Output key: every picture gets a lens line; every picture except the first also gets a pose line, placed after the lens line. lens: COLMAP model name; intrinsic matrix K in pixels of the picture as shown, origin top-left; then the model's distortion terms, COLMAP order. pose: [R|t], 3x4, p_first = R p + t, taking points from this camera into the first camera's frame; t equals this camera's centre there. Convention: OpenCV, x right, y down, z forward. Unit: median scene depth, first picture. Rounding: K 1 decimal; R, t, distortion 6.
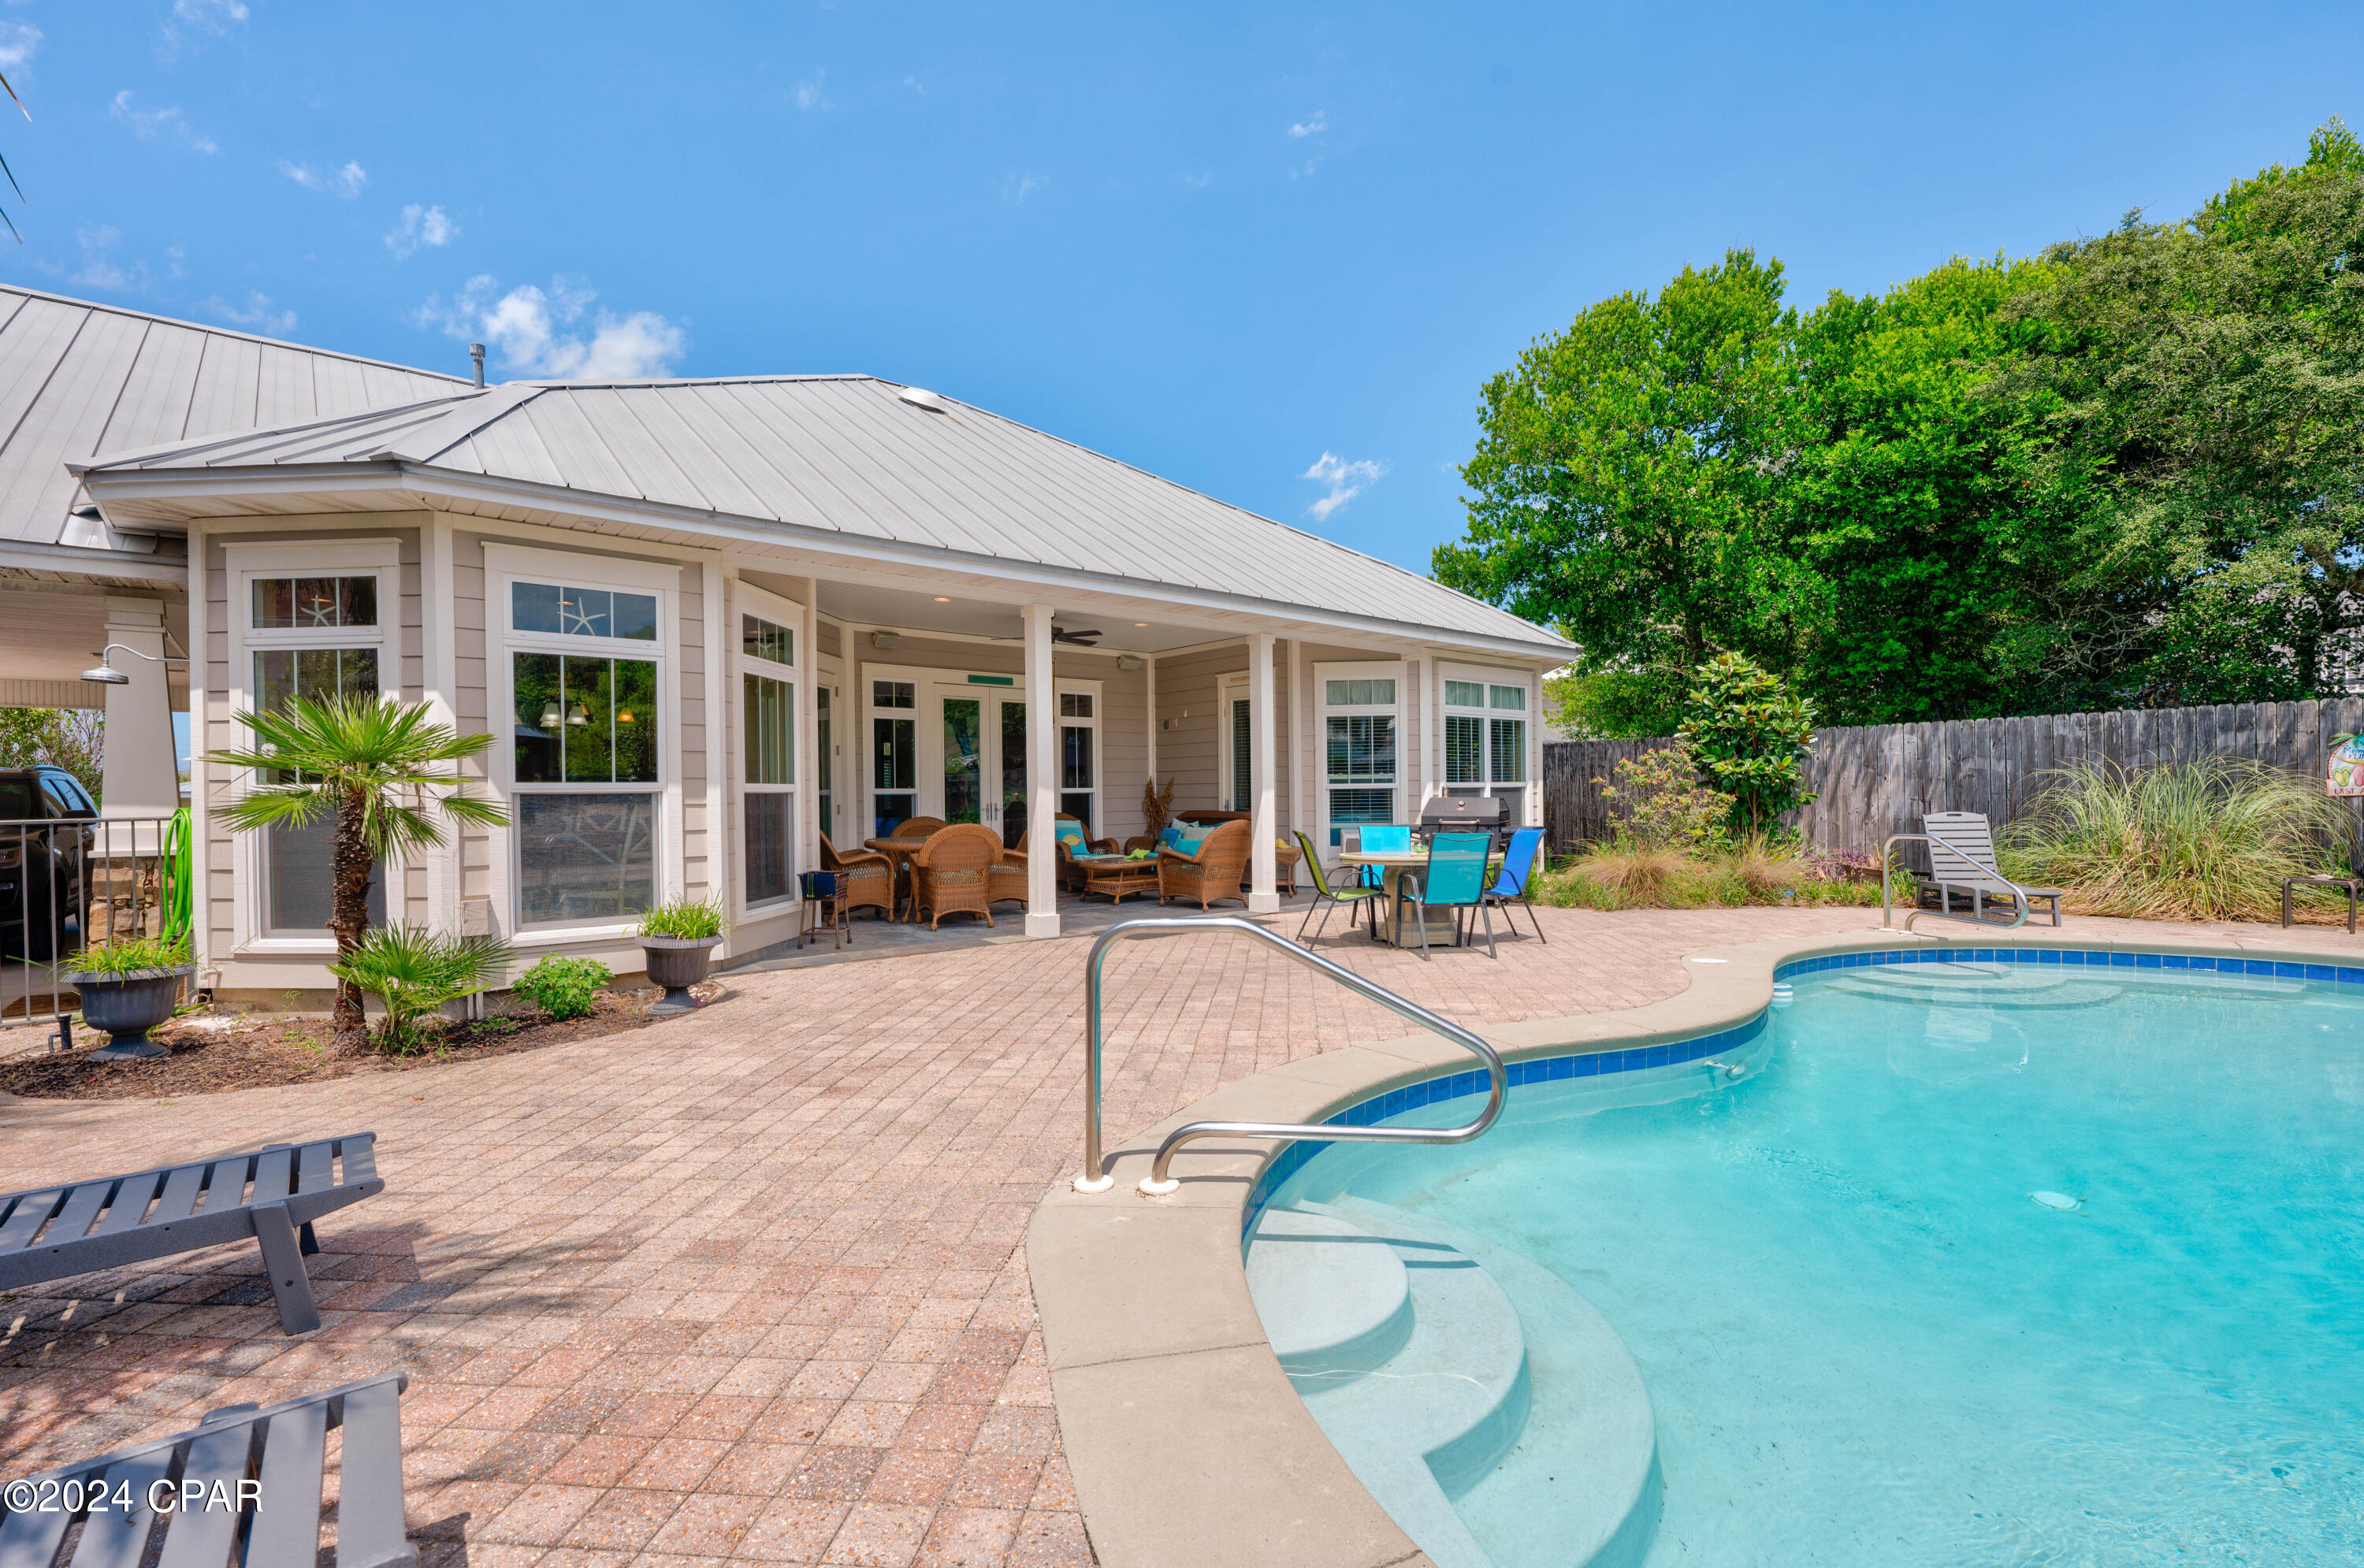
lens RADIAL K [[1033.8, 0, 1192.7], [0, 1033.8, 804.3], [0, 0, 1]] dist [-0.003880, -0.000588]
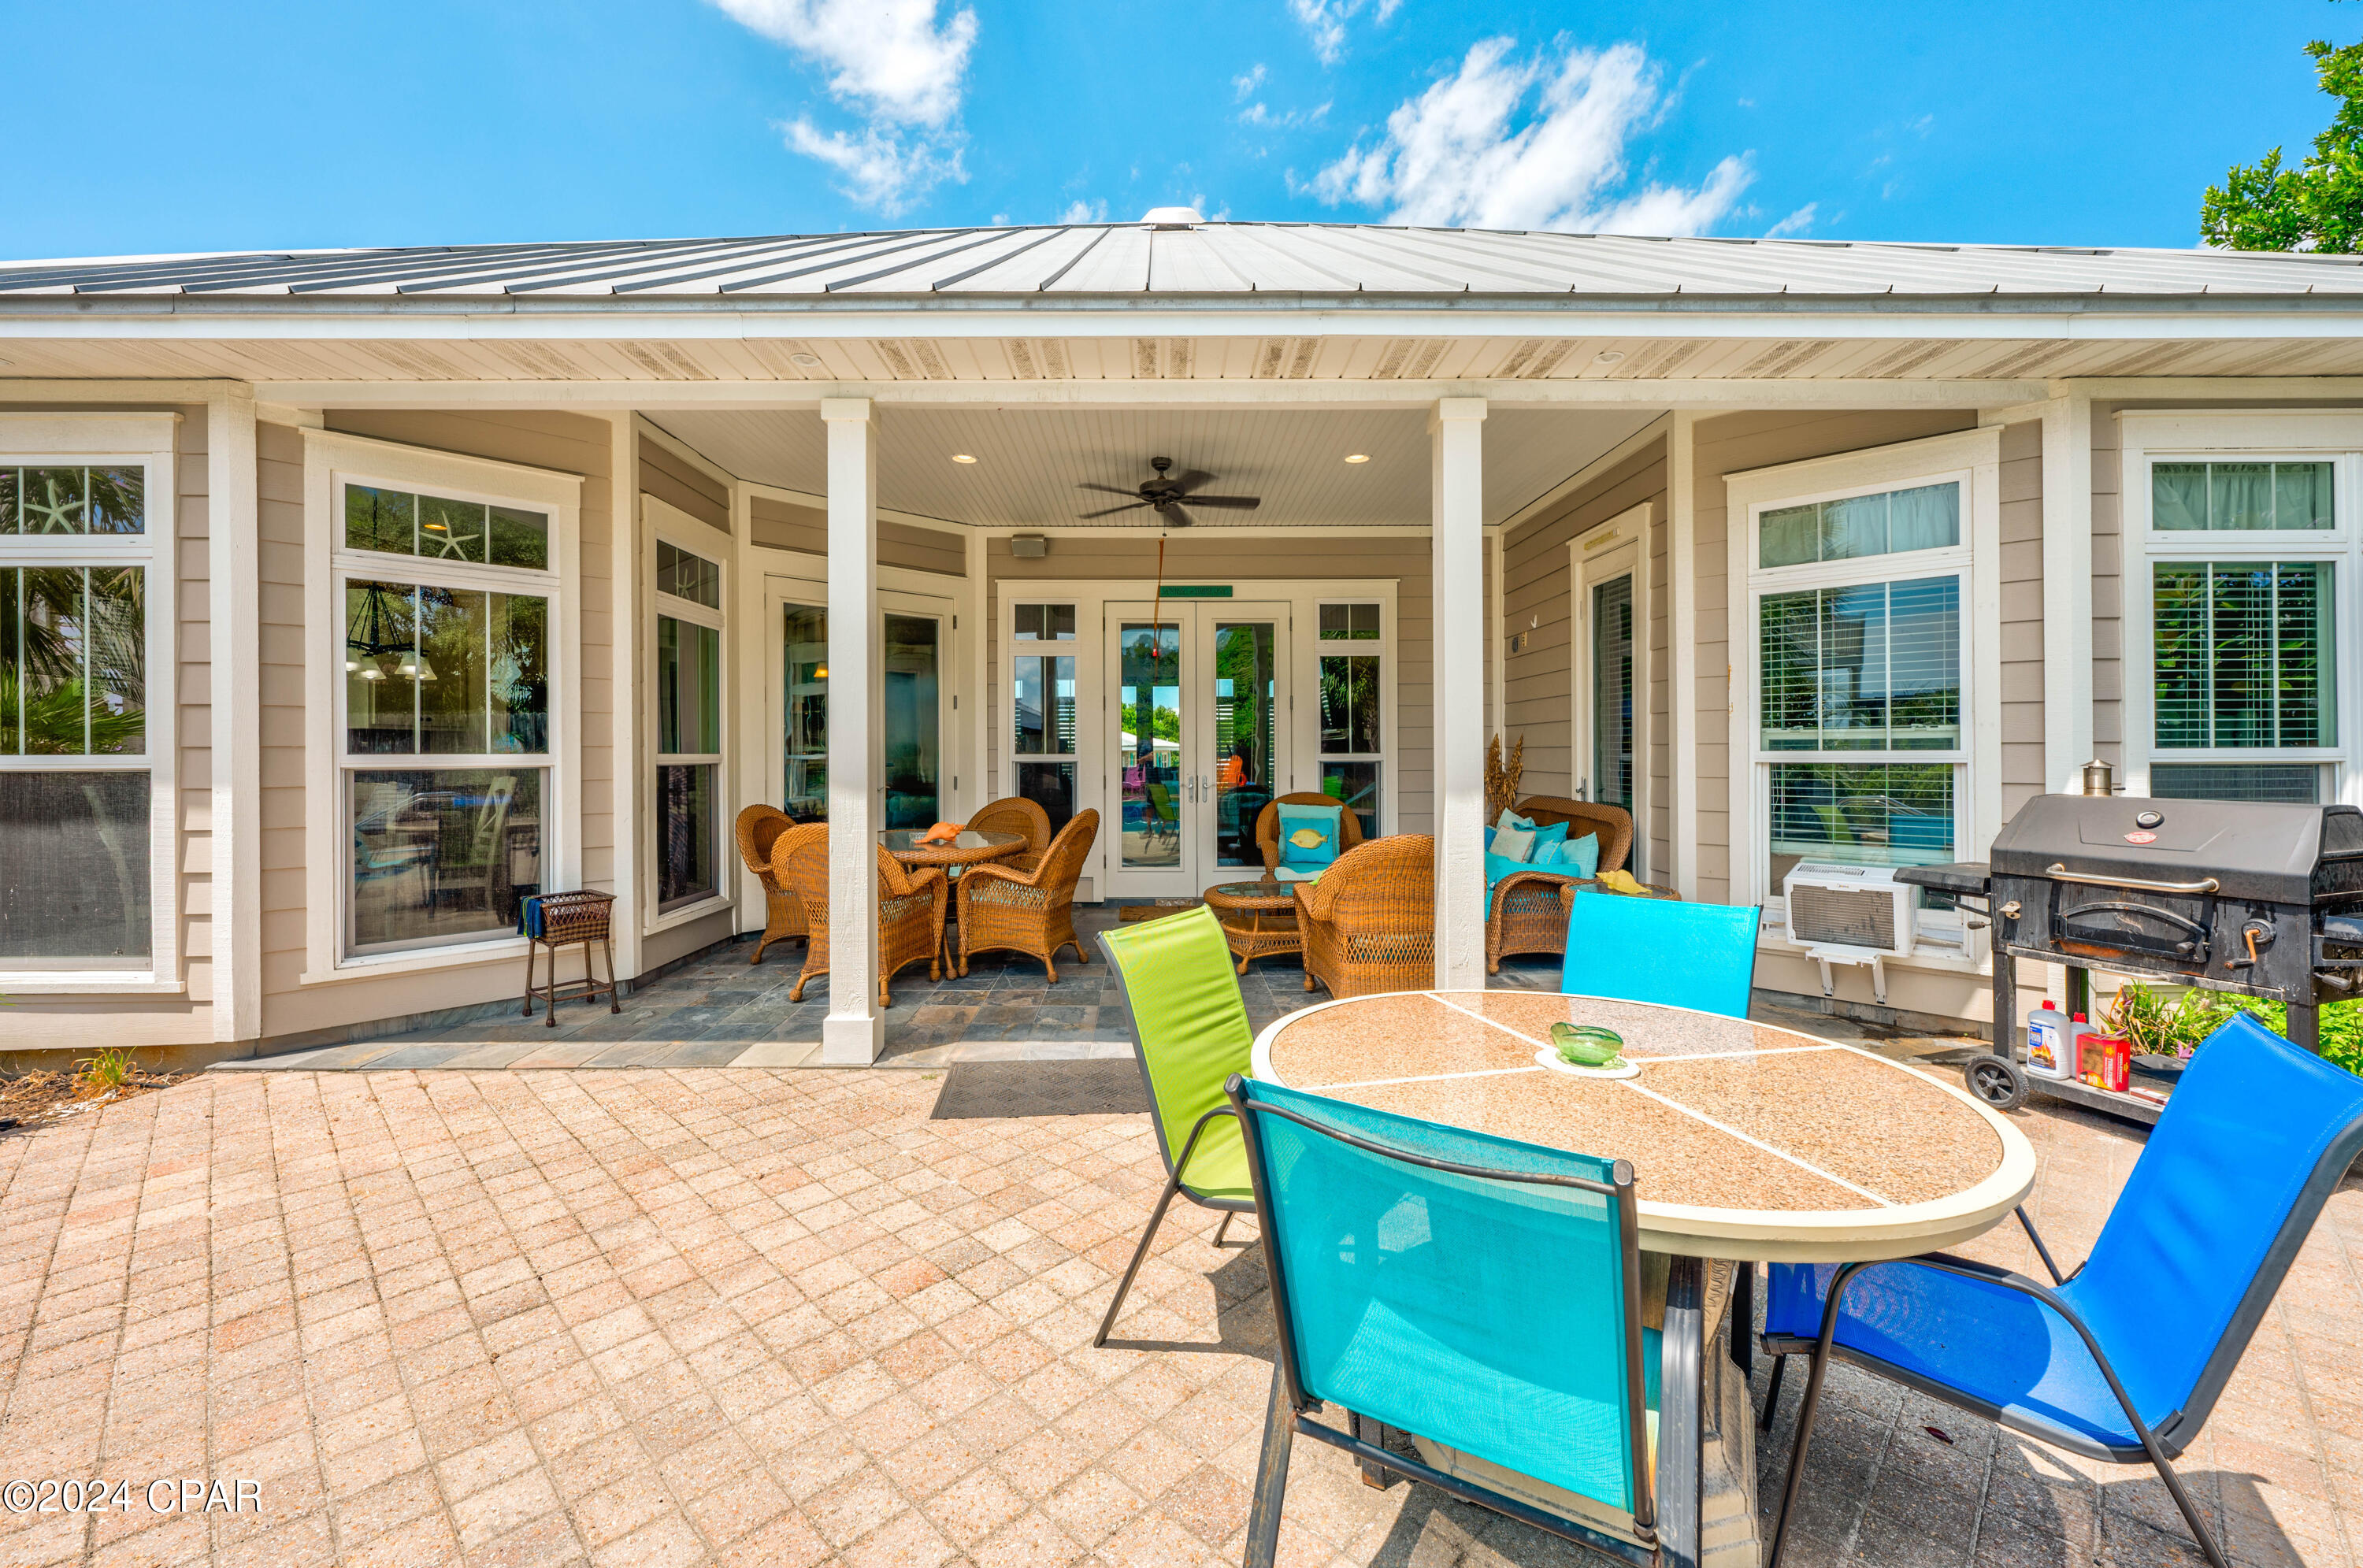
lens RADIAL K [[990.4, 0, 1157.9], [0, 990.4, 750.9], [0, 0, 1]] dist [-0.000525, 0.000046]
pose [[0.765820, 0.005101, -0.643035, 0.279299], [-0.009757, 0.999946, -0.003688, -0.022184], [0.642981, 0.009099, 0.765828, 0.717657]]
